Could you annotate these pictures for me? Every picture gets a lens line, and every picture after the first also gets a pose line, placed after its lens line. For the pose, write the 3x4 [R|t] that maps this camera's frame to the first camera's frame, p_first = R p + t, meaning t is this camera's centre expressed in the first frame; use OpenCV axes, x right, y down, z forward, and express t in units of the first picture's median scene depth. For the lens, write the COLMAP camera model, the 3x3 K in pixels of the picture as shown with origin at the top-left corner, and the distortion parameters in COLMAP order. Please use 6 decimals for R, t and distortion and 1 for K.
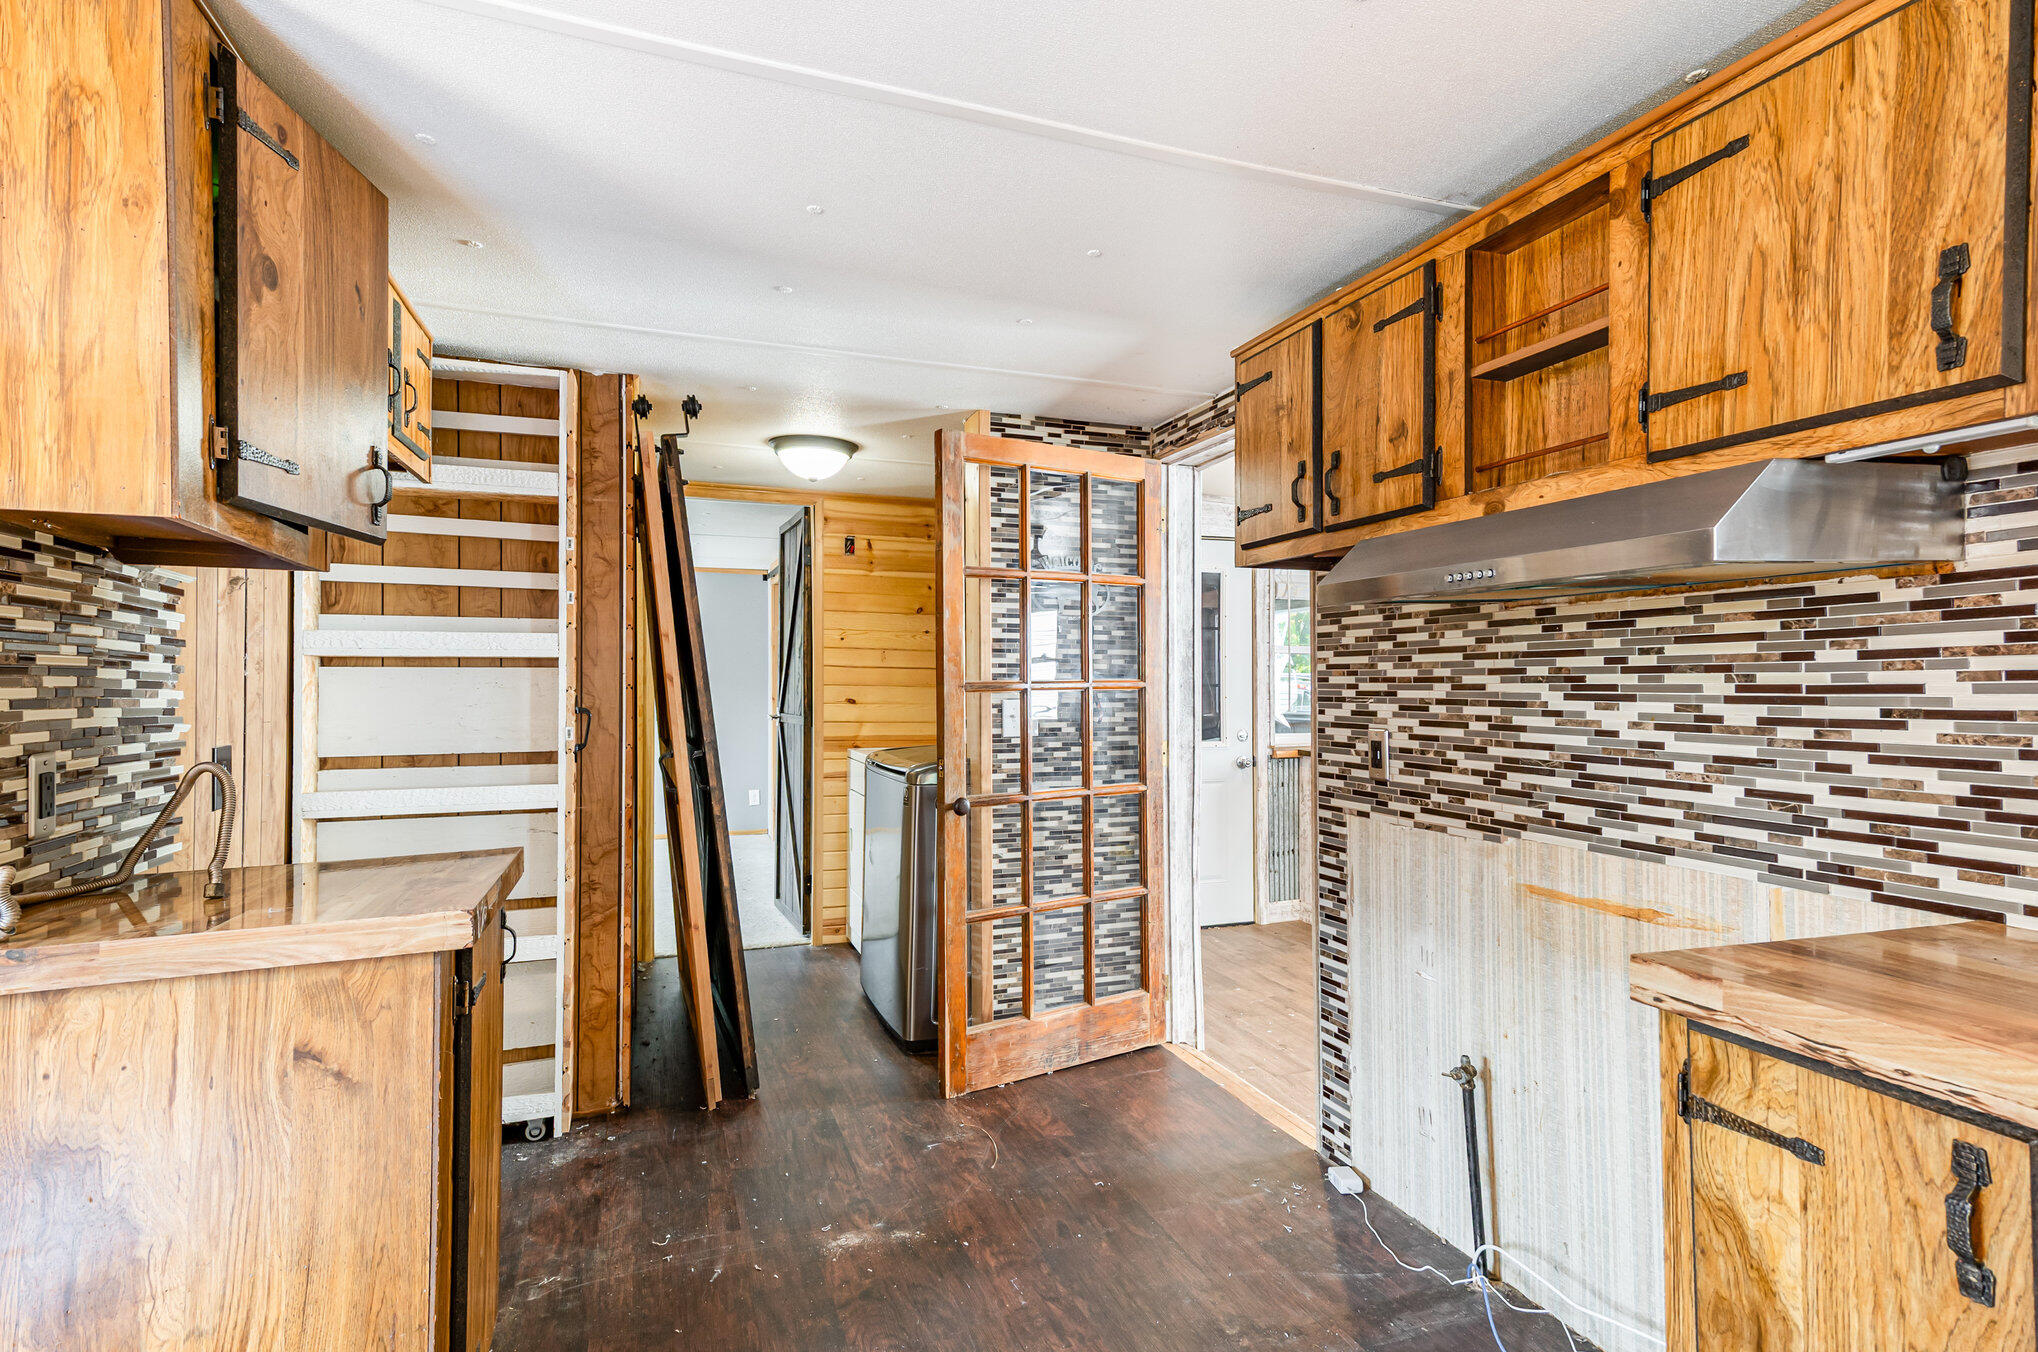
lens RADIAL K [[1037.3, 0, 1019.0], [0, 1037.3, 676.0], [0, 0, 1]] dist [0.002083, 0.019436]
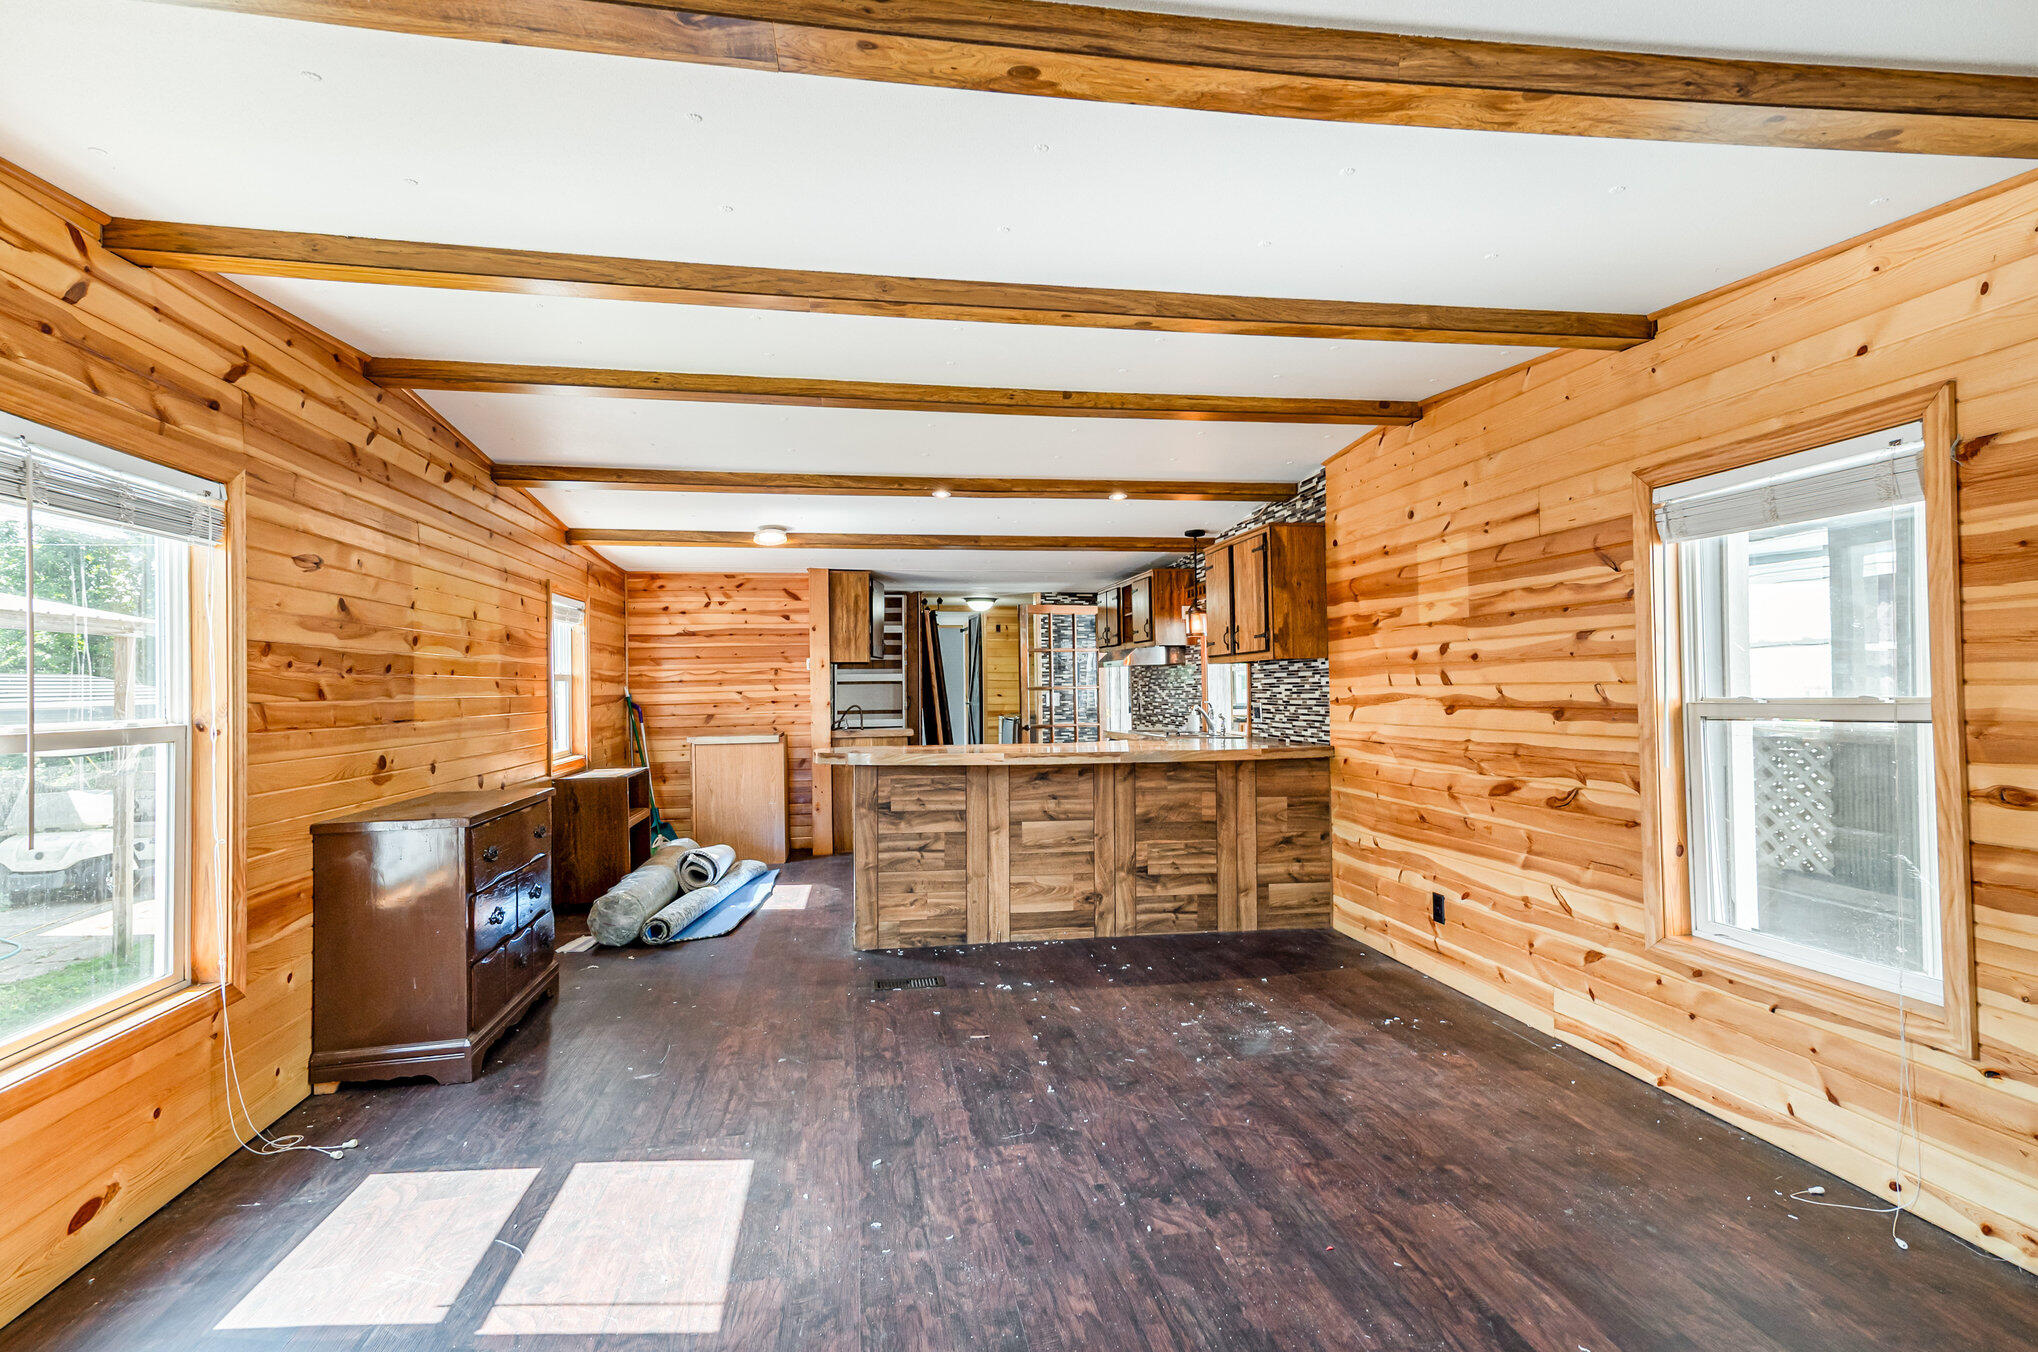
lens RADIAL K [[1038.8, 0, 1110.2], [0, 1038.8, 675.2], [0, 0, 1]] dist [0.002900, 0.000450]
pose [[0.995797, -0.011378, -0.090879, 0.501392], [0.010907, 0.999924, -0.005672, -0.010484], [0.090937, 0.004657, 0.995846, -2.180829]]
